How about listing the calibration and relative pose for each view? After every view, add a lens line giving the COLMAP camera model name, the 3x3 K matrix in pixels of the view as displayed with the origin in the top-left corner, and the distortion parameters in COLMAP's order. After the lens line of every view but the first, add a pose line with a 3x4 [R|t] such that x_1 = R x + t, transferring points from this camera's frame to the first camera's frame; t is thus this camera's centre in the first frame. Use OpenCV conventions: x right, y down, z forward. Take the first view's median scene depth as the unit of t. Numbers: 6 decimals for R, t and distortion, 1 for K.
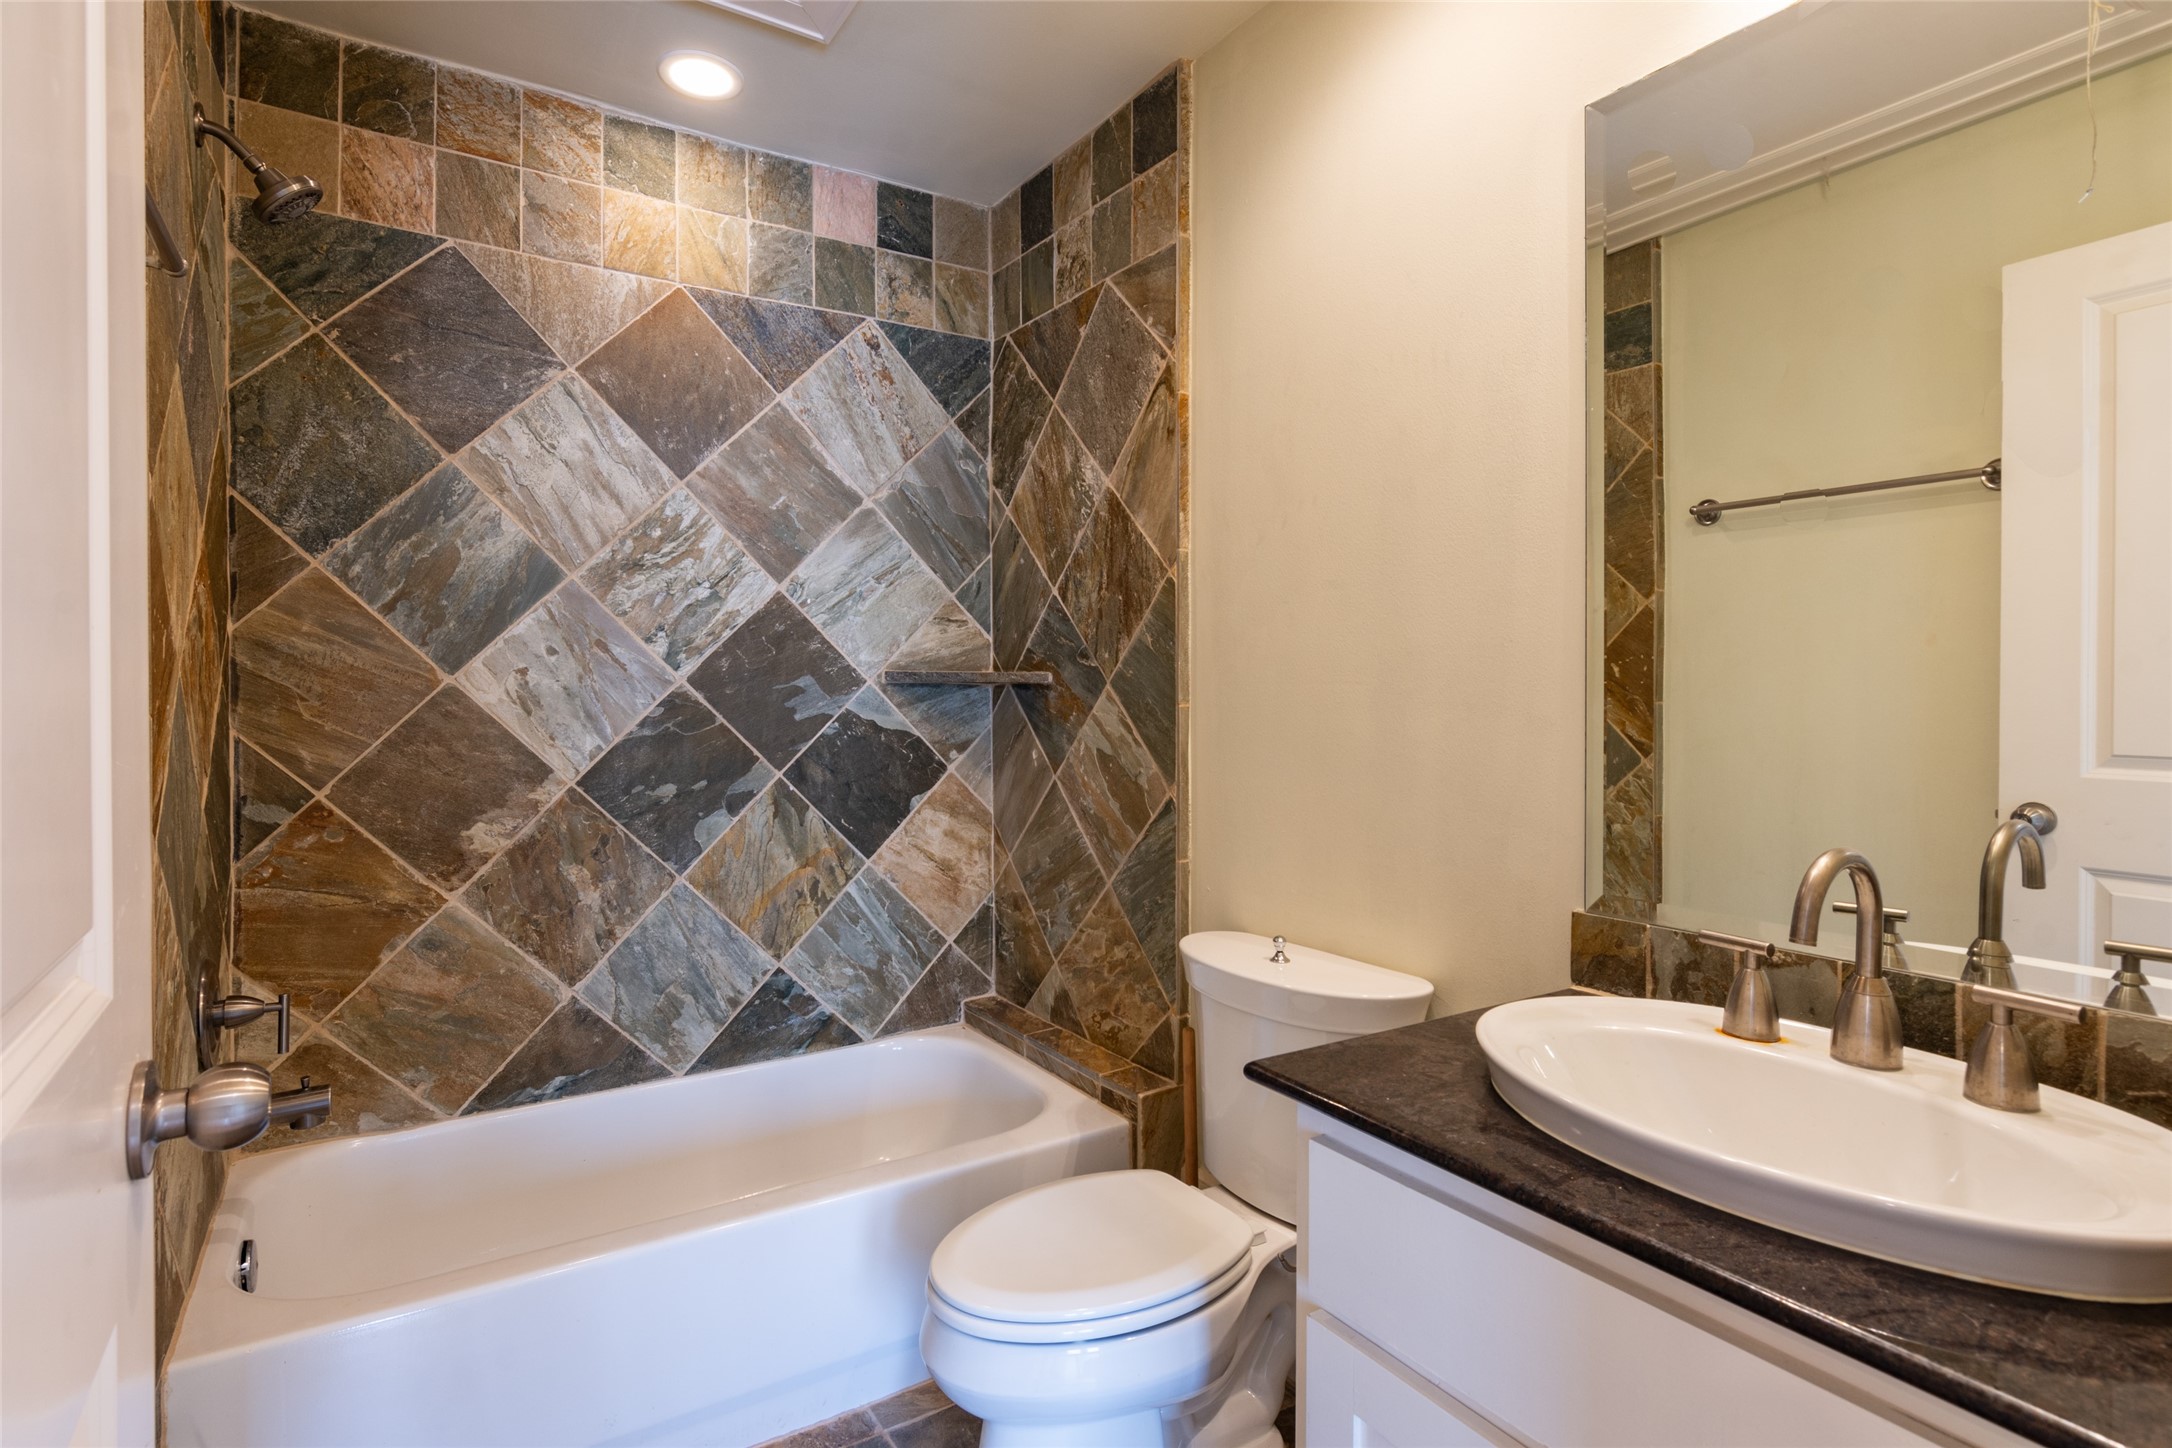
lens RADIAL K [[1019.9, 0, 1086.0], [0, 1019.9, 716.1], [0, 0, 1]] dist [0.000726, 0.000032]
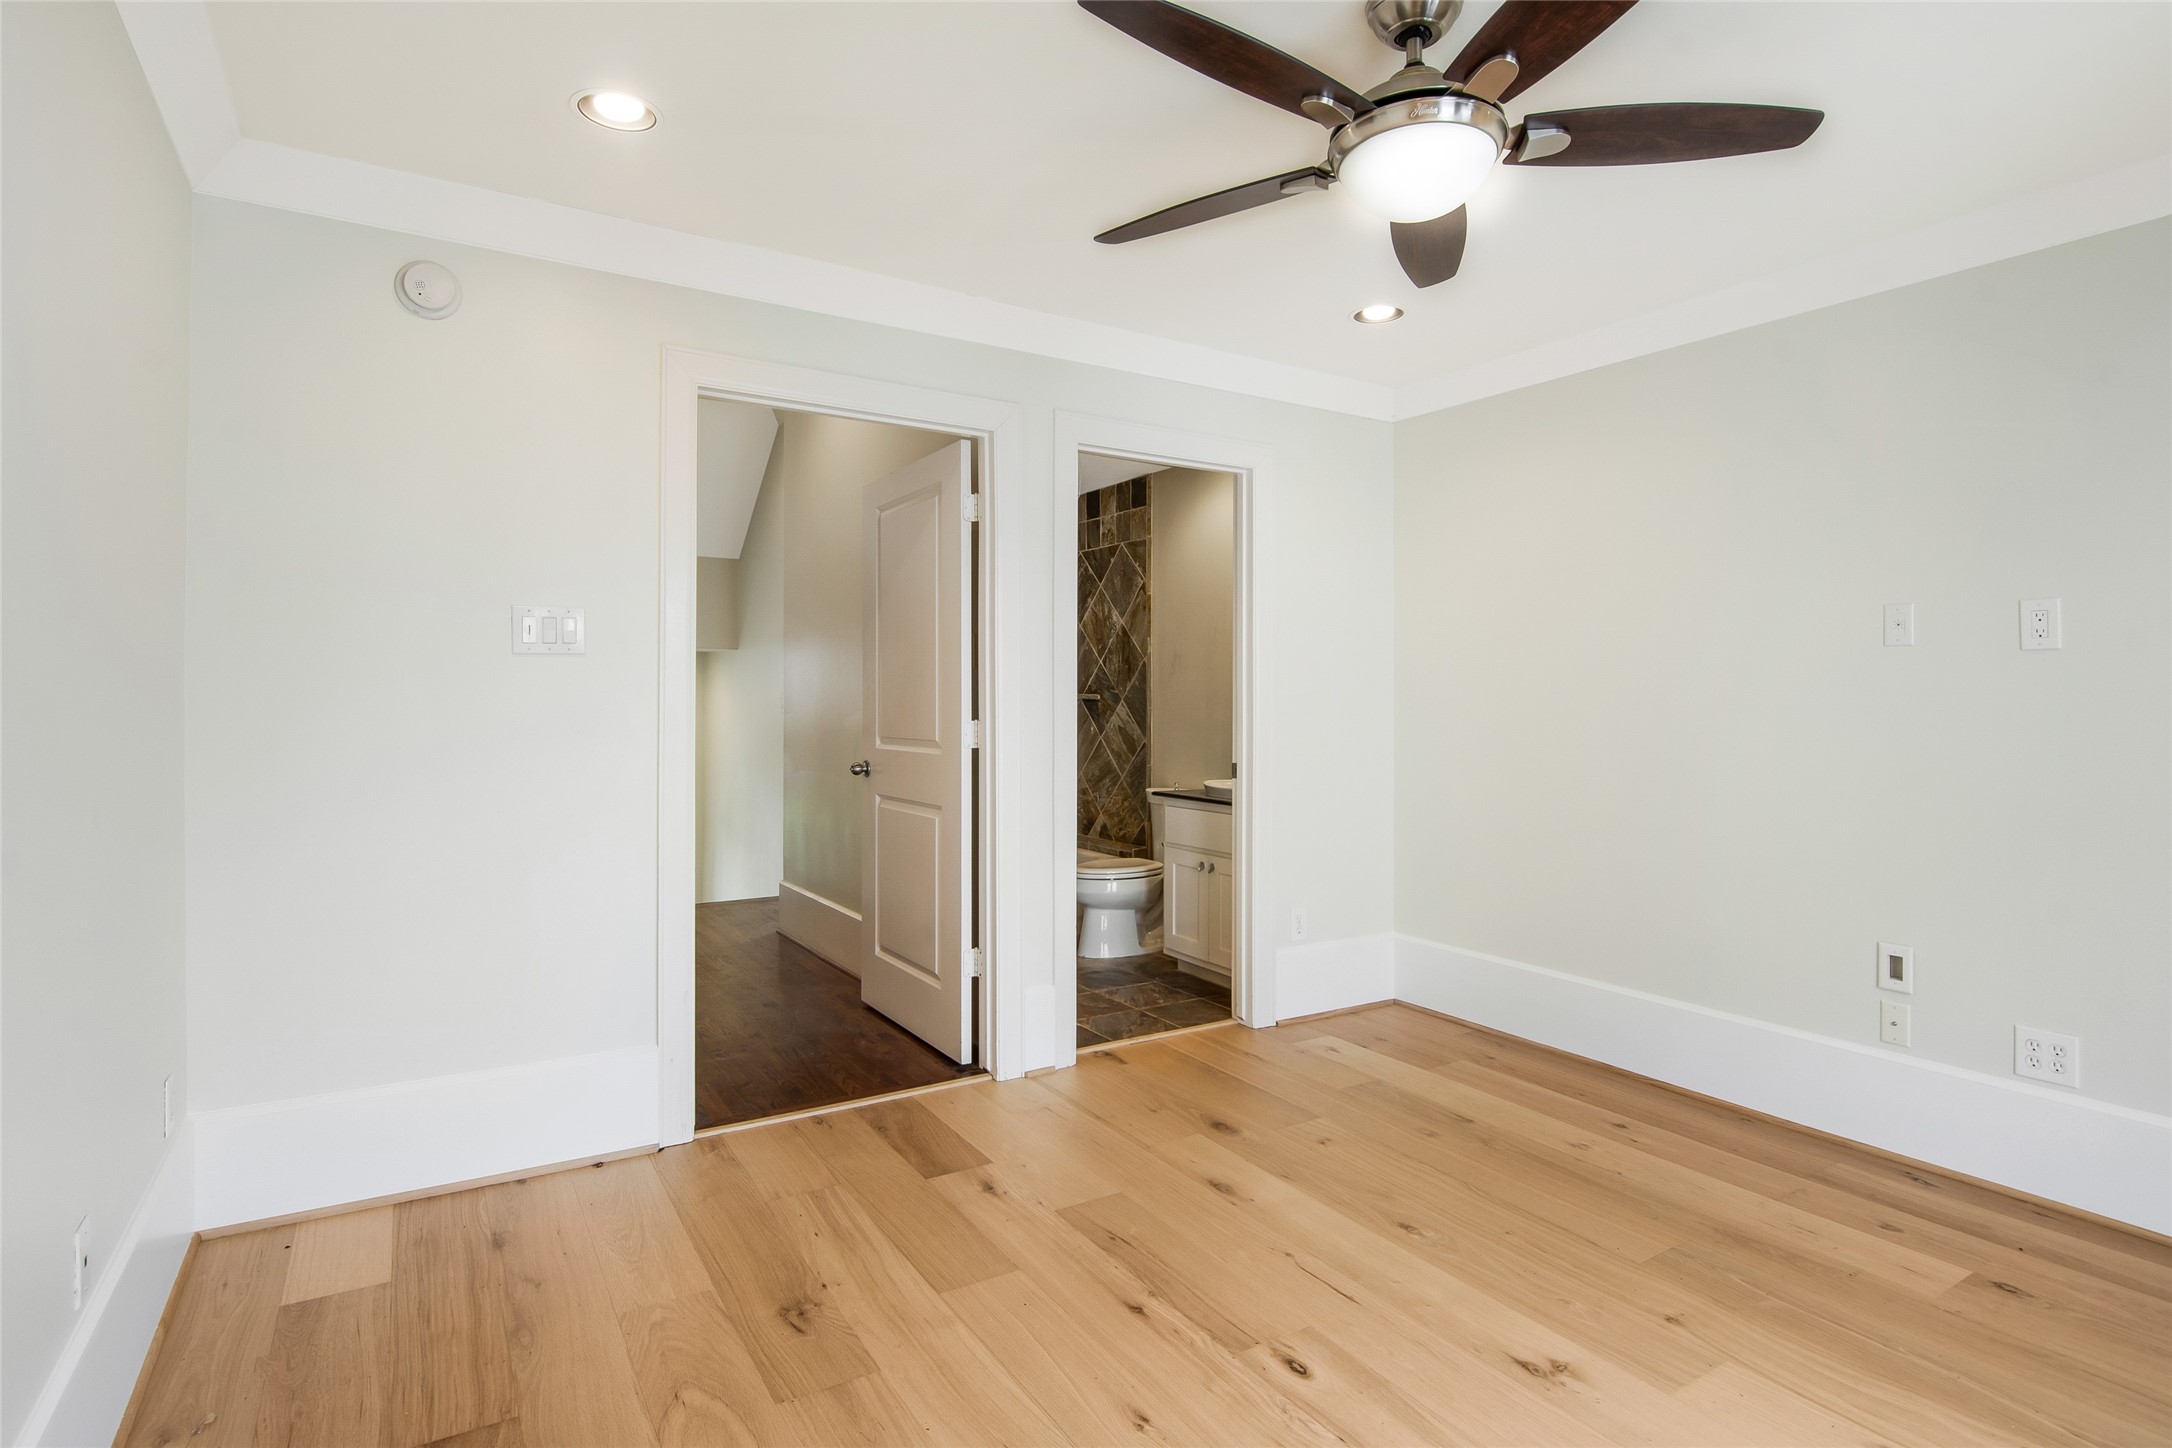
lens RADIAL K [[1095.6, 0, 1083.8], [0, 1095.6, 718.5], [0, 0, 1]] dist [-0.015735, -0.001909]
pose [[0.999691, 0.000638, -0.024838, -0.006102], [-0.000799, 0.999979, -0.006466, 0.033294], [0.024834, 0.006484, 0.999671, -1.745878]]
